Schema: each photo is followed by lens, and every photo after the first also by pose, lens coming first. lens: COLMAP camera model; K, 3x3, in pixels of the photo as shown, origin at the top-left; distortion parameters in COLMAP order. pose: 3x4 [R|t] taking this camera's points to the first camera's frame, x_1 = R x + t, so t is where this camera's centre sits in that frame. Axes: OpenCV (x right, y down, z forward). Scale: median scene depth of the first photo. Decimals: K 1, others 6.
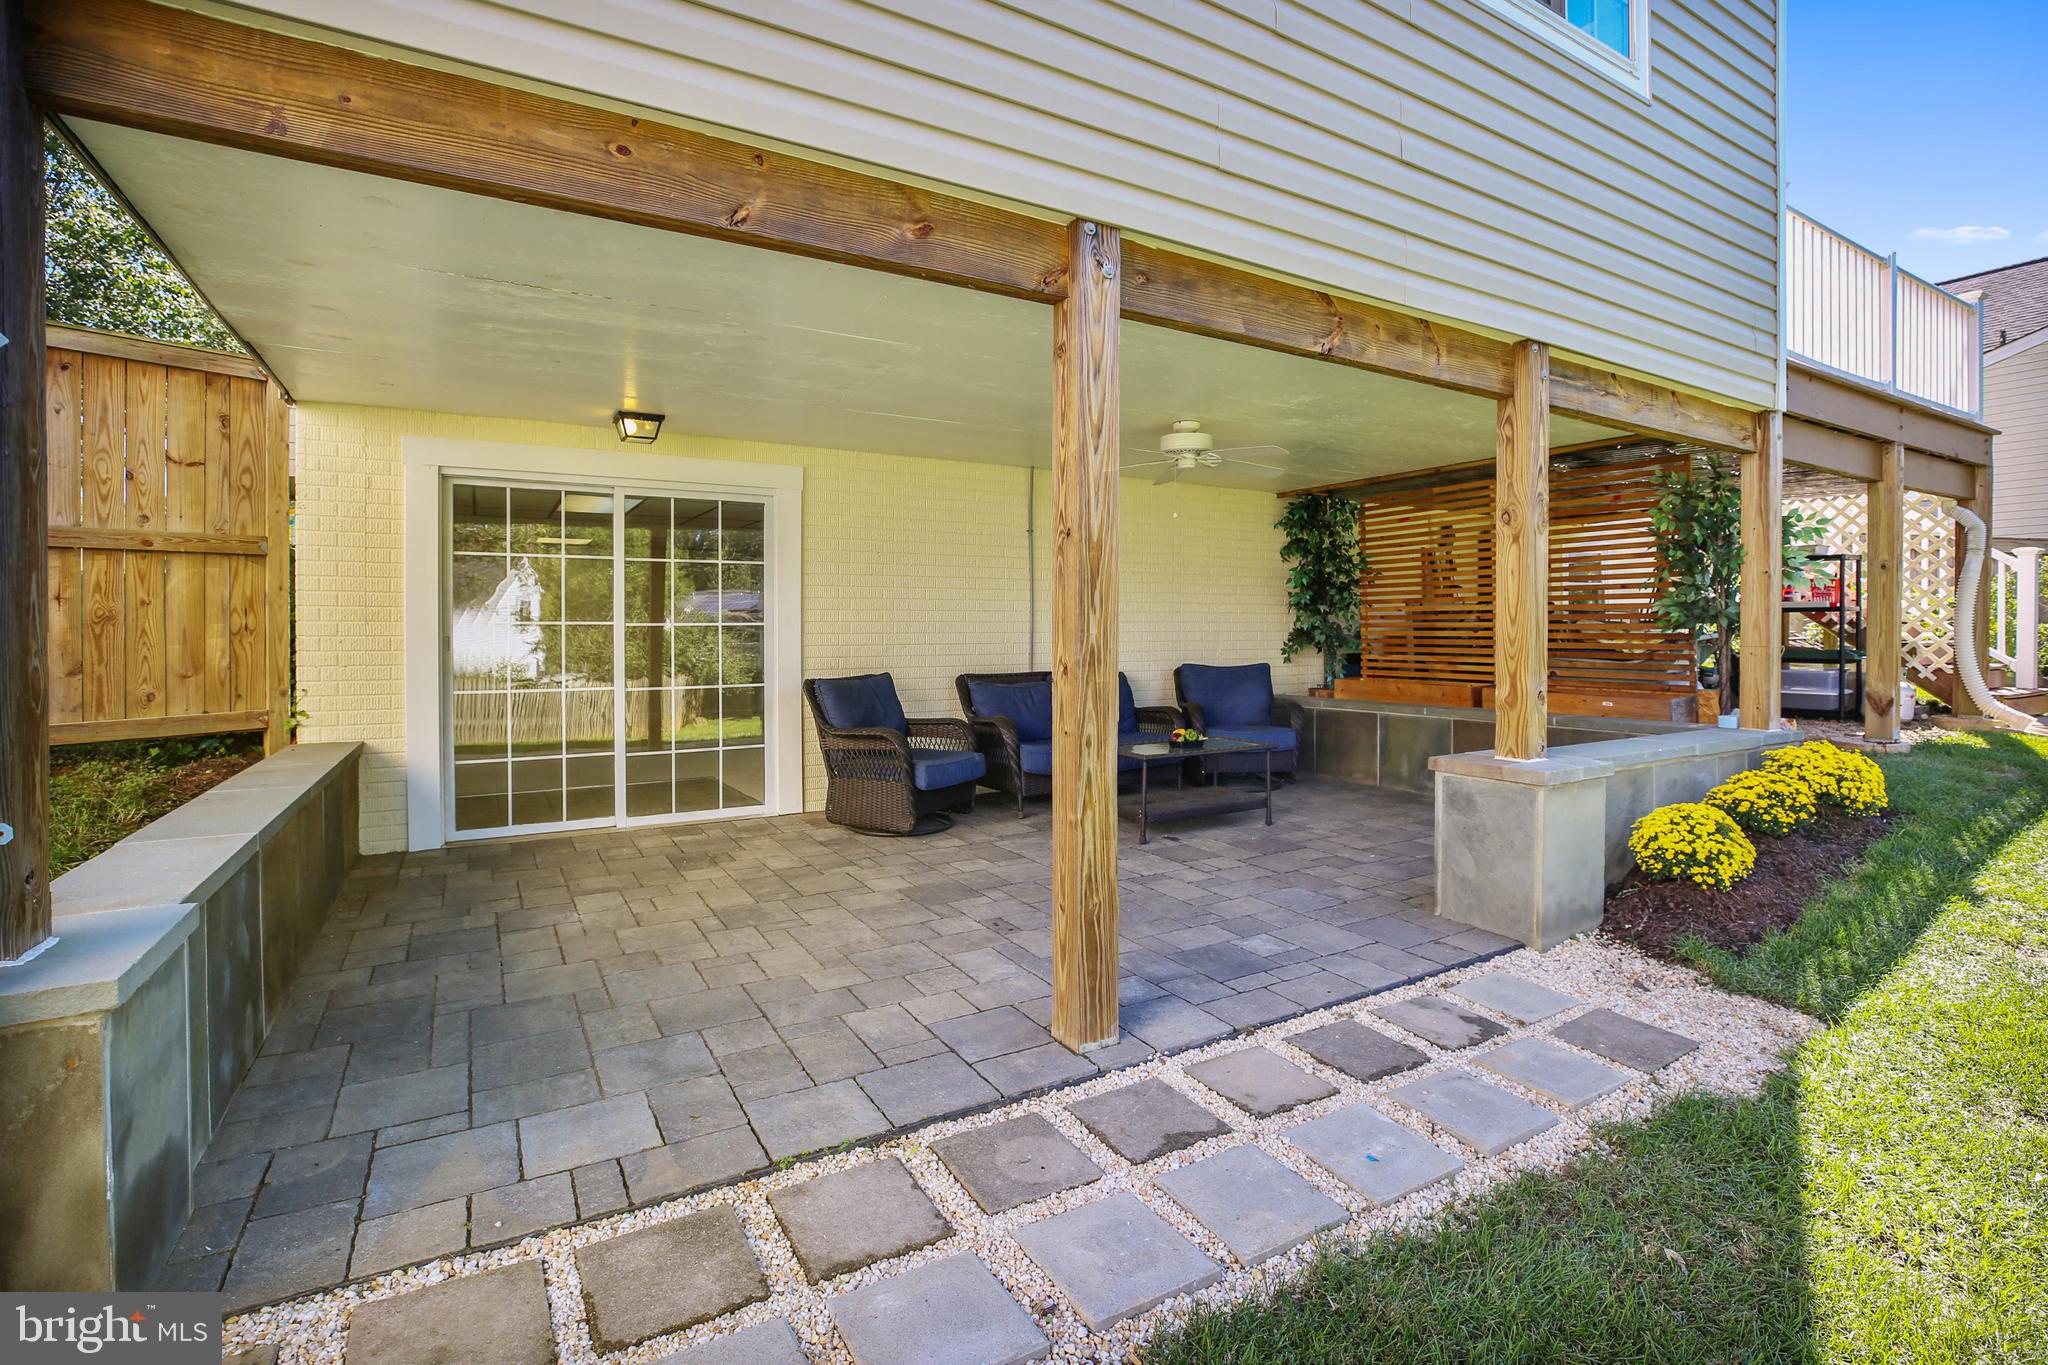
lens RADIAL K [[930.2, 0, 1021.4], [0, 930.2, 647.6], [0, 0, 1]] dist [0.018759, -0.001737]
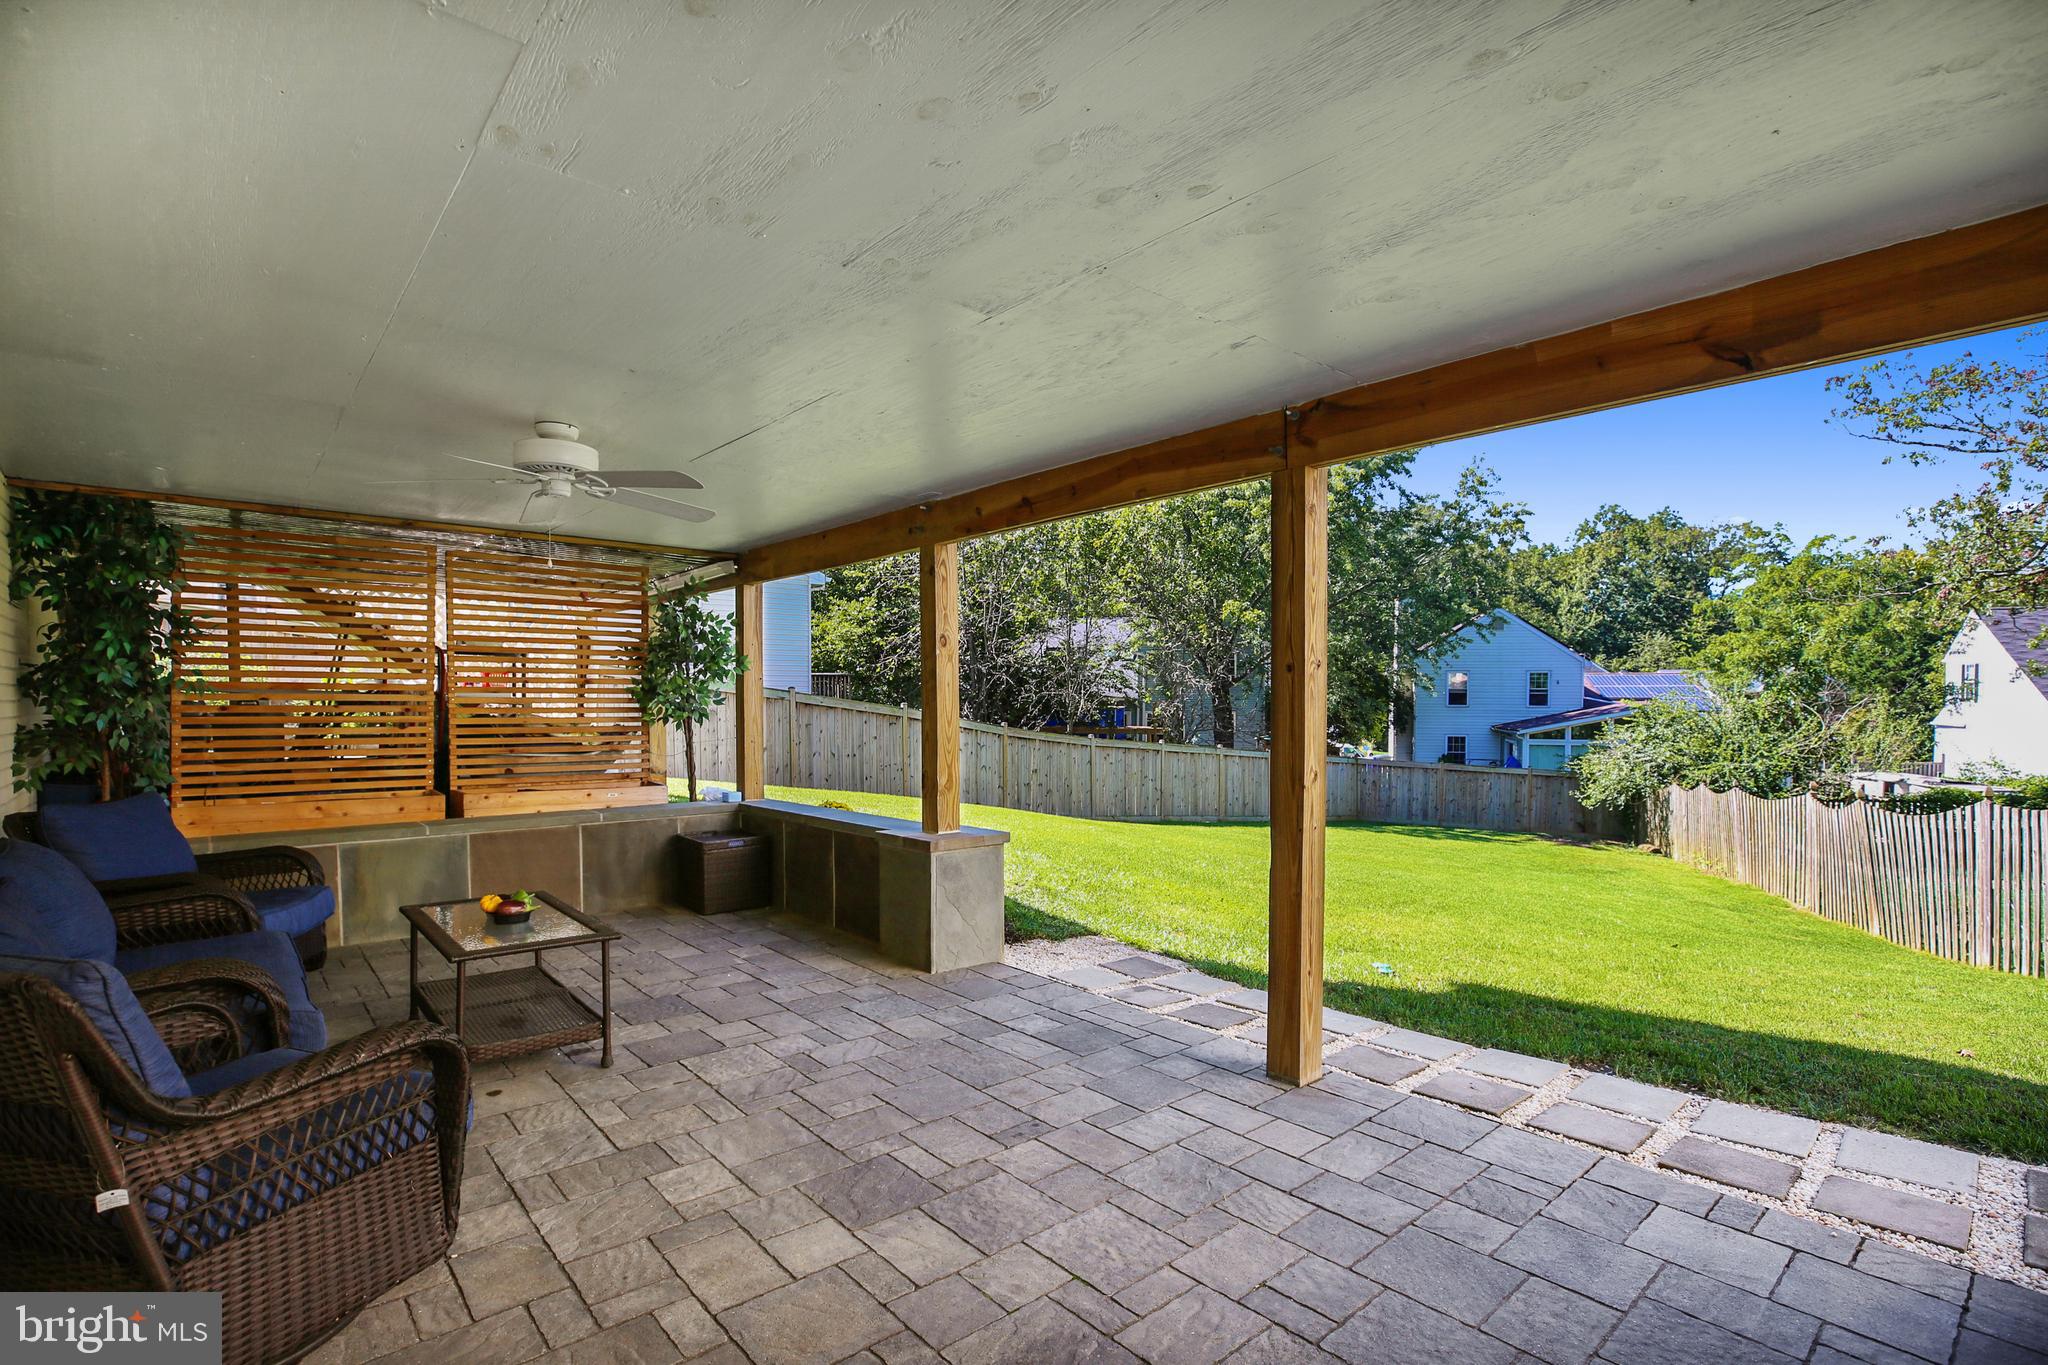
lens RADIAL K [[930.2, 0, 1082.3], [0, 930.2, 702.1], [0, 0, 1]] dist [0.018759, -0.001737]
pose [[-0.208045, 0.012527, 0.978039, -0.941260], [0.009408, 0.999897, -0.010806, -0.054043], [-0.978074, 0.006953, -0.208141, 1.328295]]
